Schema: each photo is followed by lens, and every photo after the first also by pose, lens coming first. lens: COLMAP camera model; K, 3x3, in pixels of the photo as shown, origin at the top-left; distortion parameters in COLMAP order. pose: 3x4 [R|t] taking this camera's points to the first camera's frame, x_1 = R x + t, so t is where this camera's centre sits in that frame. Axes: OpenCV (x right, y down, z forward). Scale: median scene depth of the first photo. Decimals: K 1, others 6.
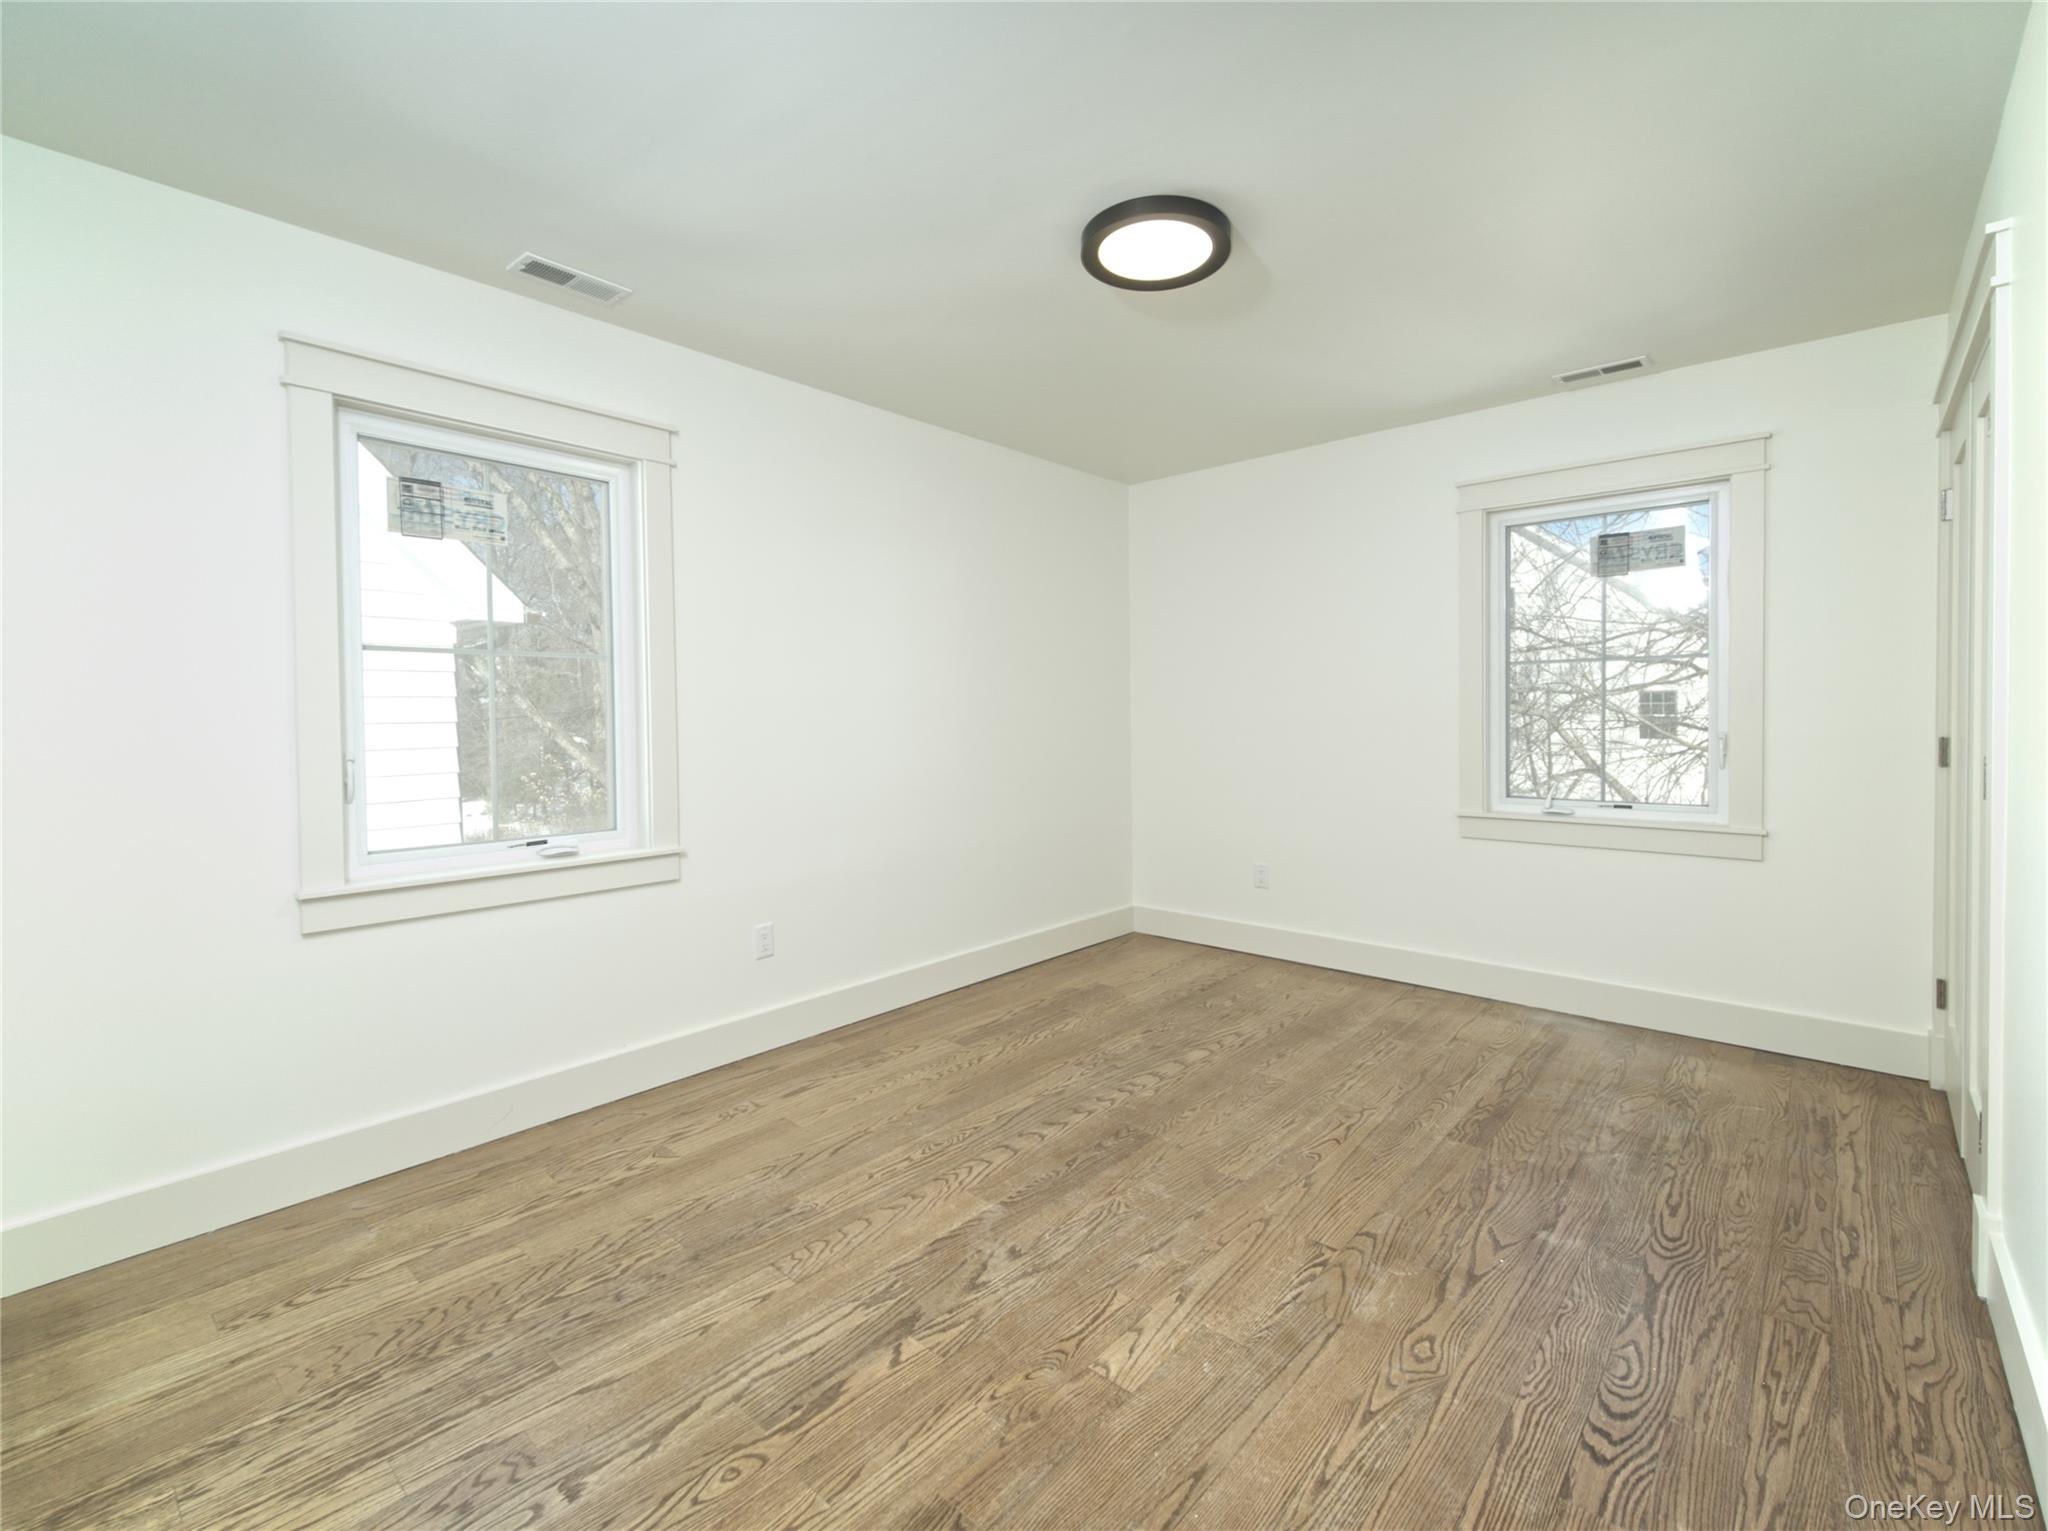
lens RADIAL K [[913.3, 0, 1022.4], [0, 913.3, 750.2], [0, 0, 1]] dist [-0.001012, -0.000693]
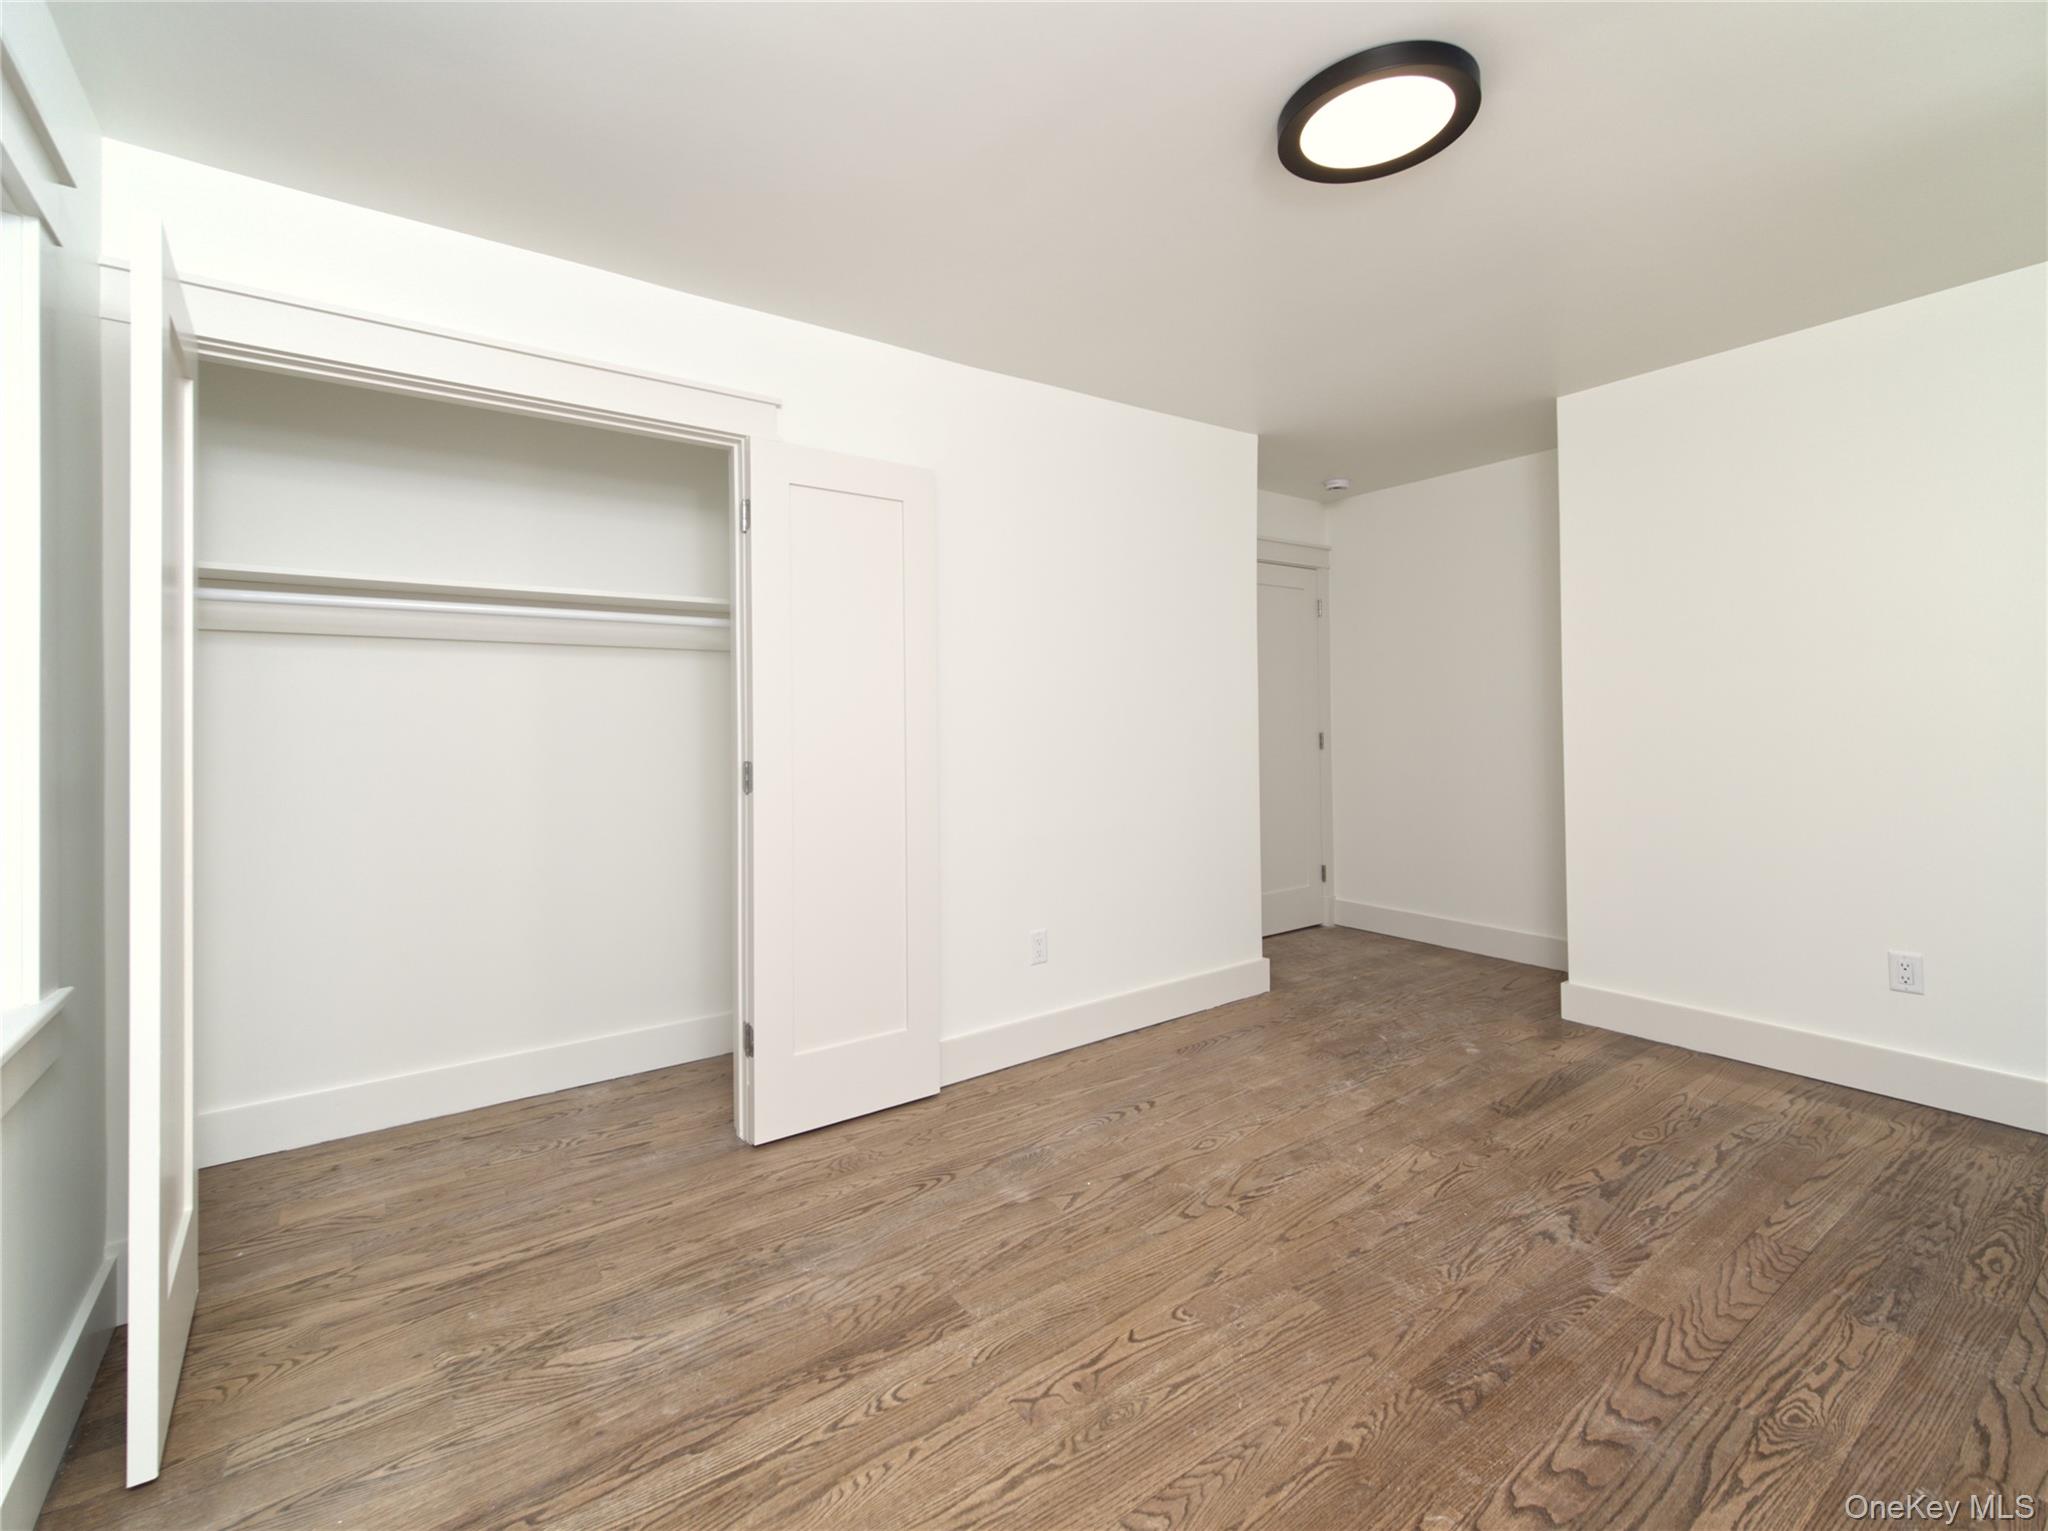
lens RADIAL K [[913.3, 0, 1022.4], [0, 913.3, 750.2], [0, 0, 1]] dist [-0.001012, -0.000693]
pose [[-0.976192, 0.018430, 0.216124, 0.314947], [0.034665, 0.996833, 0.071573, -0.081032], [-0.214120, 0.077361, -0.973739, 1.951587]]
